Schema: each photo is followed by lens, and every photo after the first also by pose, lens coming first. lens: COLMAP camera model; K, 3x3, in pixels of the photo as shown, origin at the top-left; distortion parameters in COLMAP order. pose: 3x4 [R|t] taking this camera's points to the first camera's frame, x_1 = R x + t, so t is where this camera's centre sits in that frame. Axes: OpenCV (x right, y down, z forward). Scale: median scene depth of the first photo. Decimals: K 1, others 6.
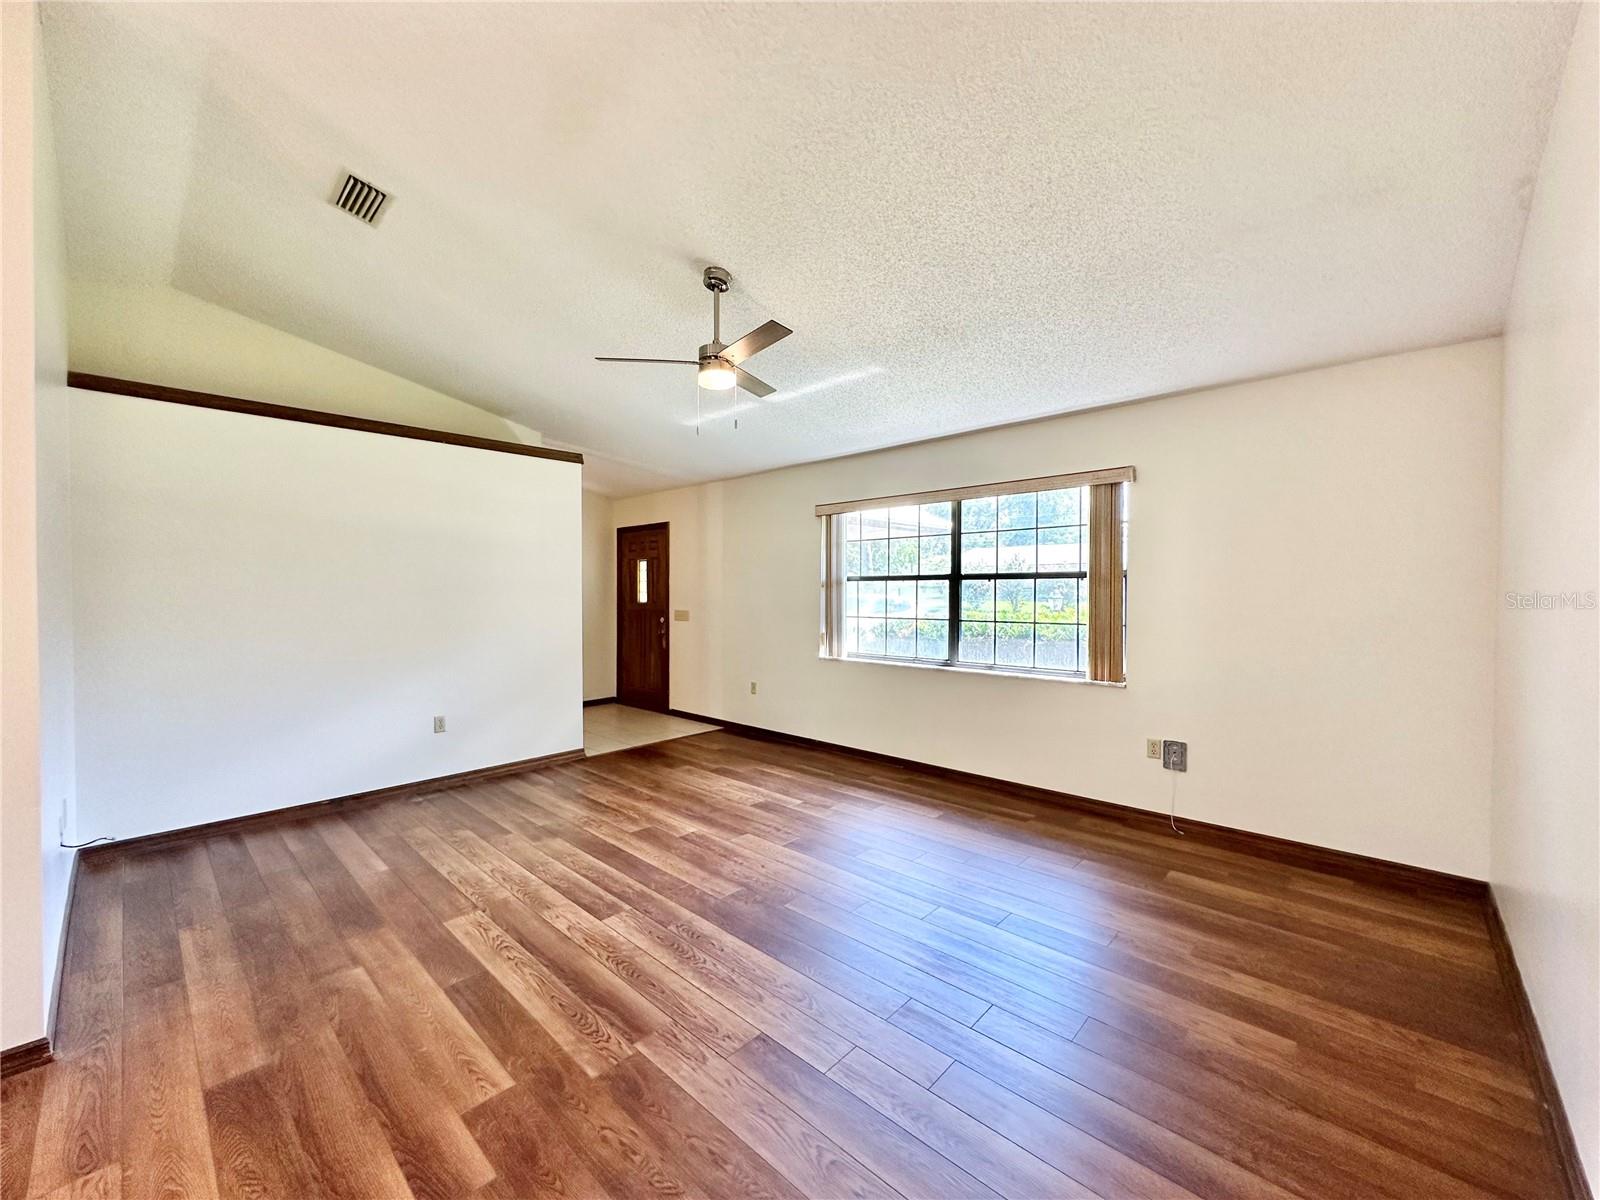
lens RADIAL K [[636.0, 0, 800.4], [0, 636.0, 599.9], [0, 0, 1]] dist [-0.003560, 0.000651]
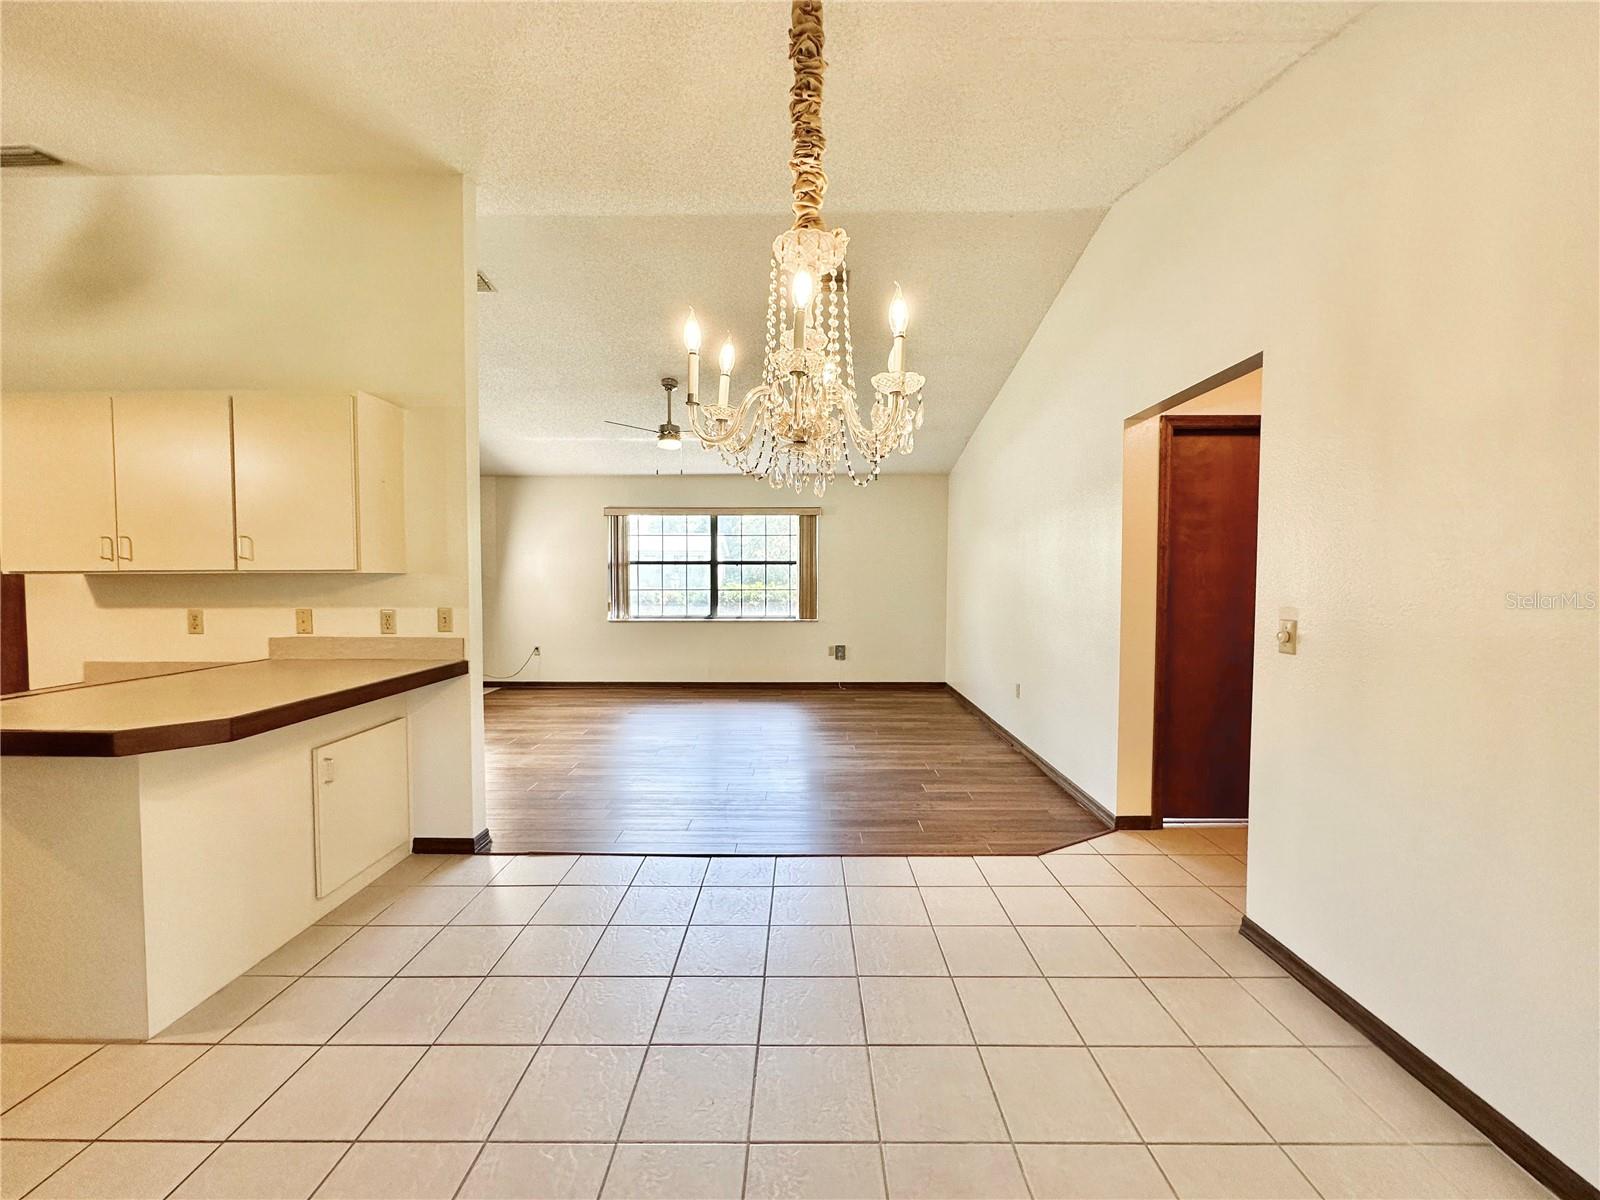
lens RADIAL K [[636.0, 0, 797.8], [0, 636.0, 594.5], [0, 0, 1]] dist [-0.003560, 0.000651]
pose [[0.740193, -0.018805, 0.672131, -0.790638], [0.009257, 0.999799, 0.017779, 0.019878], [-0.672330, -0.006938, 0.740219, -0.375542]]
